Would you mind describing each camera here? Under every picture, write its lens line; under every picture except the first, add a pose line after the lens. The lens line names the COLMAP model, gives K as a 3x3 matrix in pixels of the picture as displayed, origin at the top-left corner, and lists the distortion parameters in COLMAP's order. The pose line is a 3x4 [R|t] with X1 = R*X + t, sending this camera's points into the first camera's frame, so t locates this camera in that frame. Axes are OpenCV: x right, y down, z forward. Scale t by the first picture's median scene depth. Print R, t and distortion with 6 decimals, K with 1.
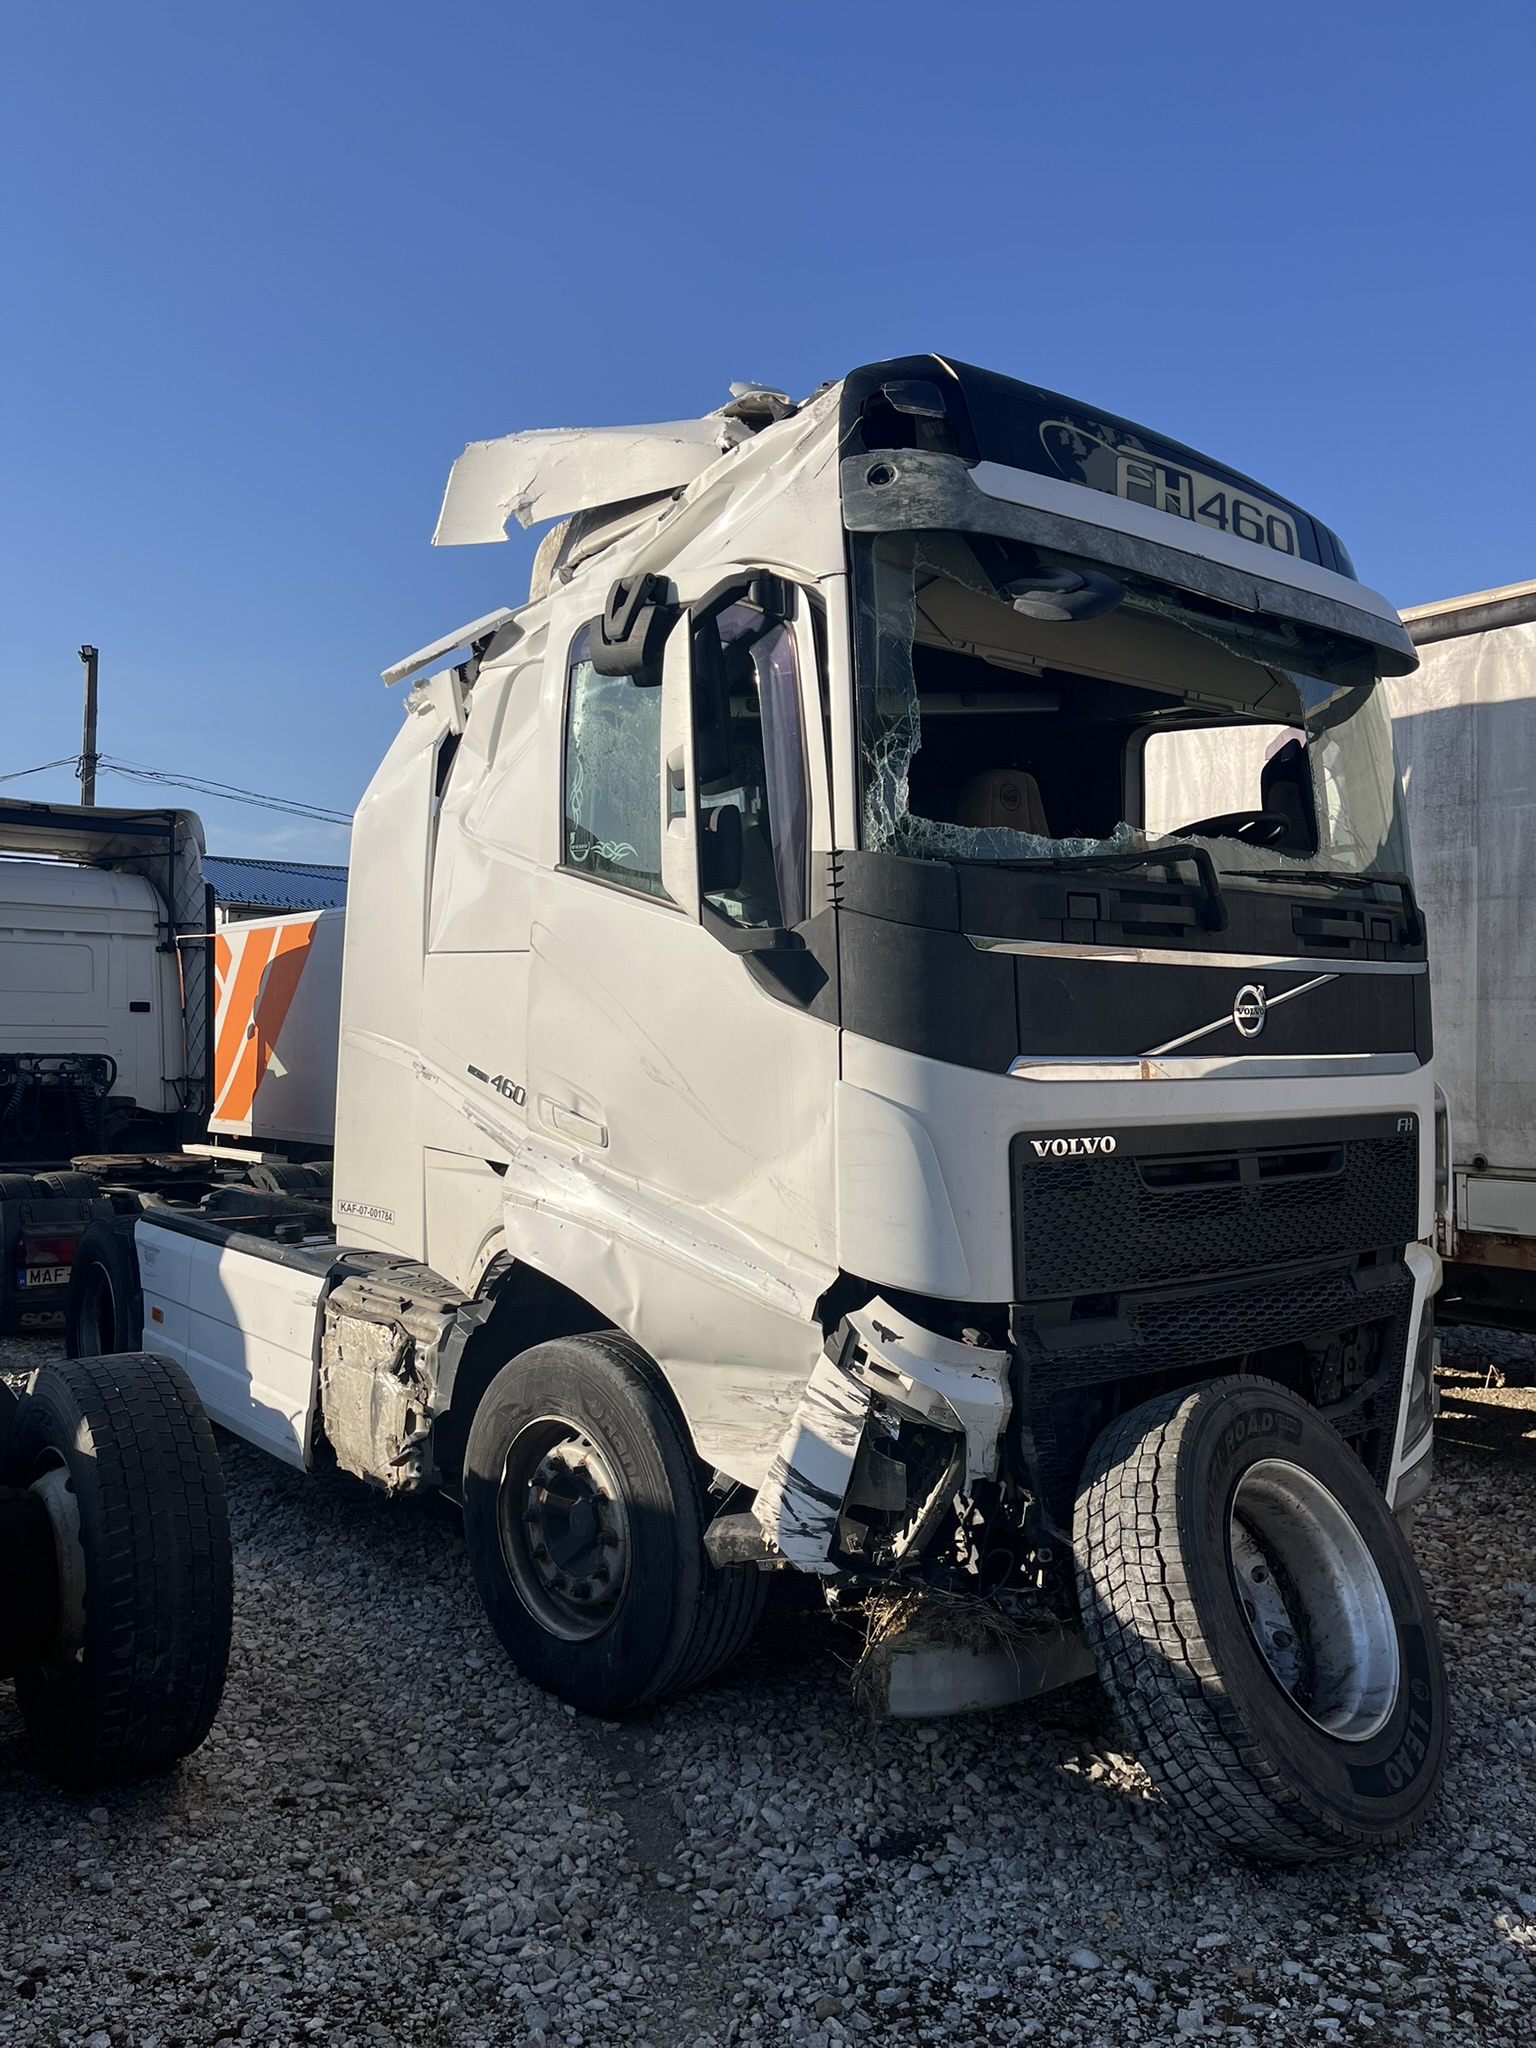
lens RADIAL K [[1584.7, 0, 763.9], [0, 1584.7, 1017.5], [0, 0, 1]] dist [0.032196, -0.044575]
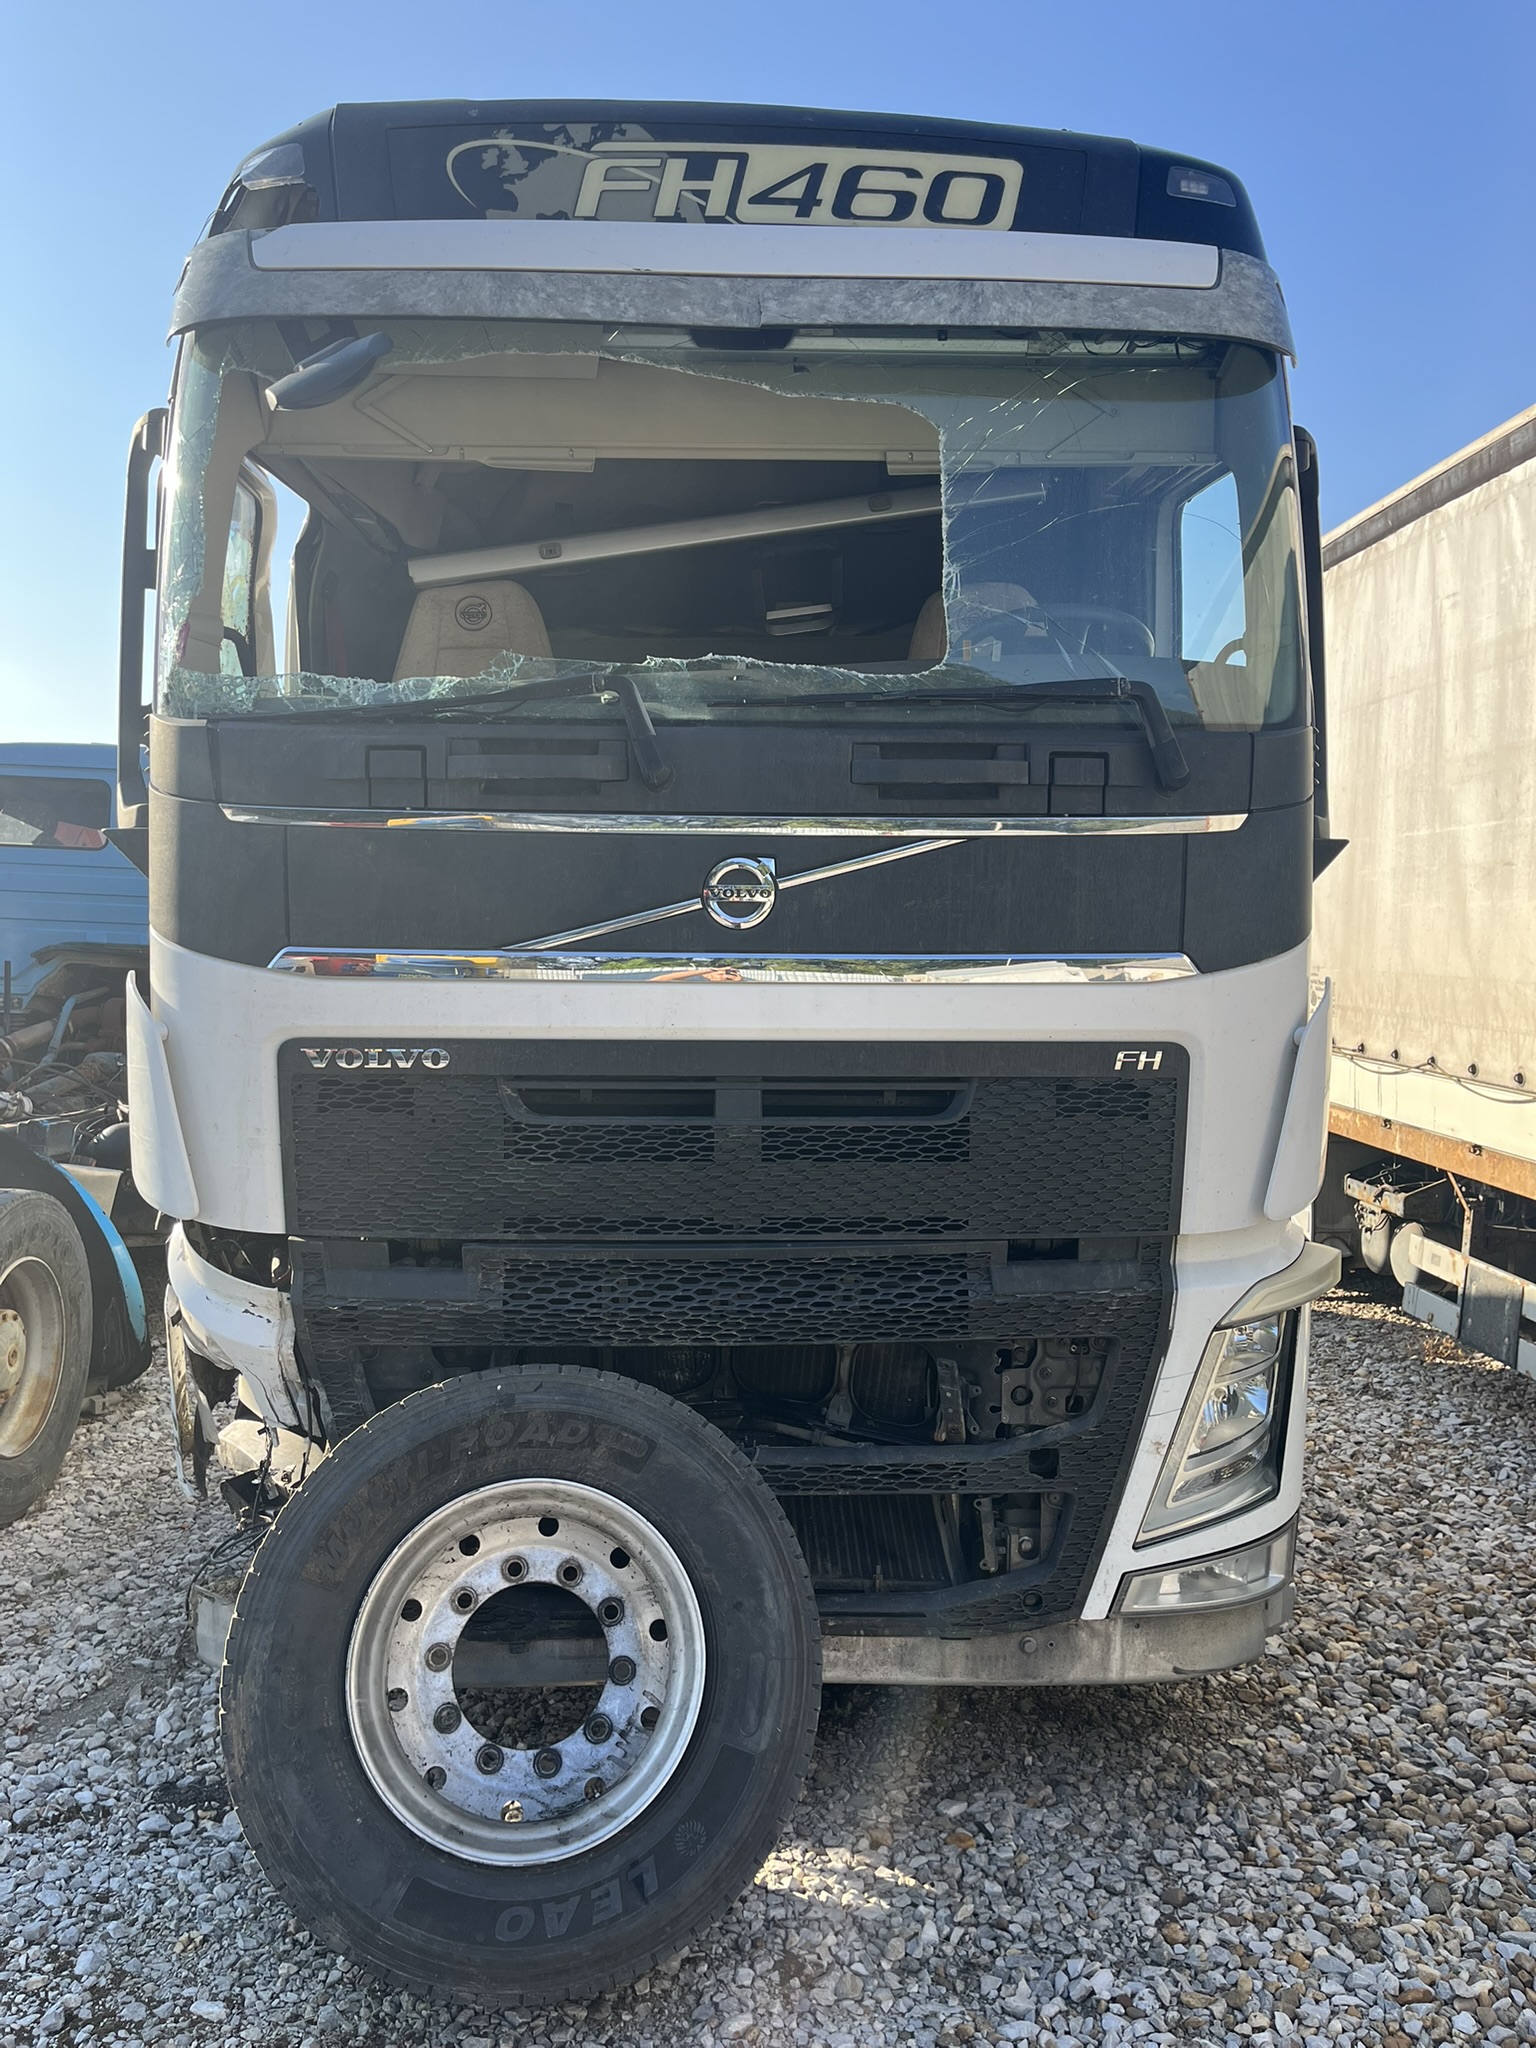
lens RADIAL K [[1584.7, 0, 776.2], [0, 1584.7, 1019.9], [0, 0, 1]] dist [0.032196, -0.044575]
pose [[0.791257, 0.043157, -0.609959, 0.766245], [0.000676, 0.997444, 0.071450, 0.002826], [0.611484, -0.056948, 0.789205, 0.424771]]
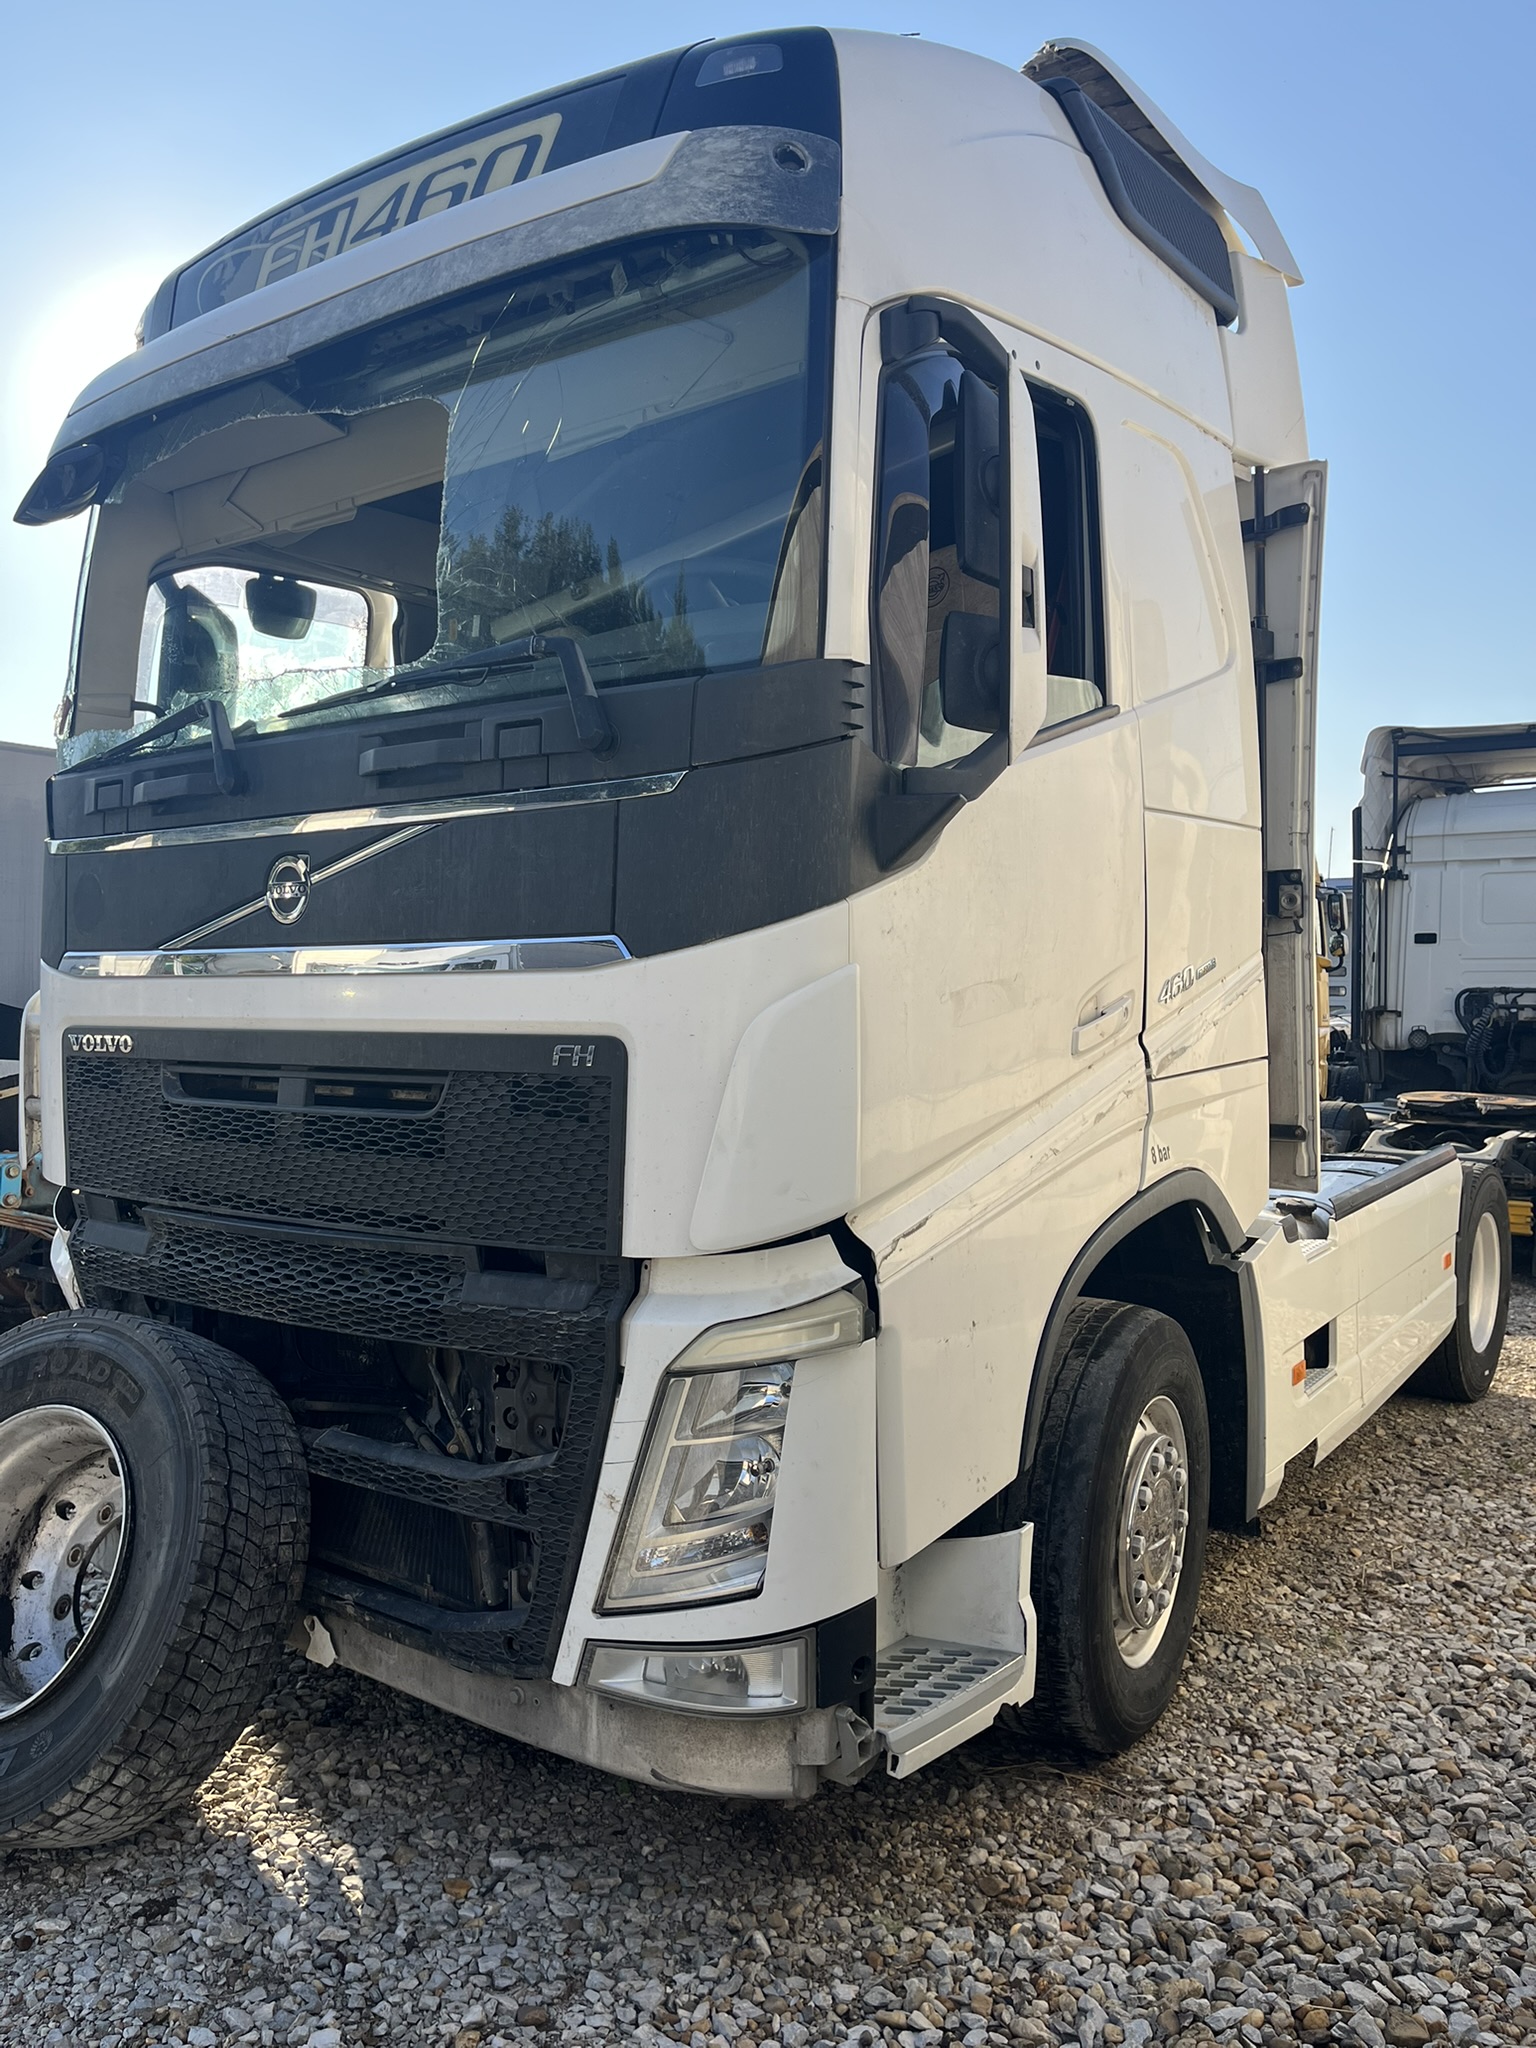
lens RADIAL K [[1584.7, 0, 773.7], [0, 1584.7, 1024.9], [0, 0, 1]] dist [0.032196, -0.044575]
pose [[0.242472, 0.018268, -0.969986, 1.112699], [0.016365, 0.999603, 0.022917, 0.048214], [0.970020, -0.021431, 0.242077, 1.035058]]
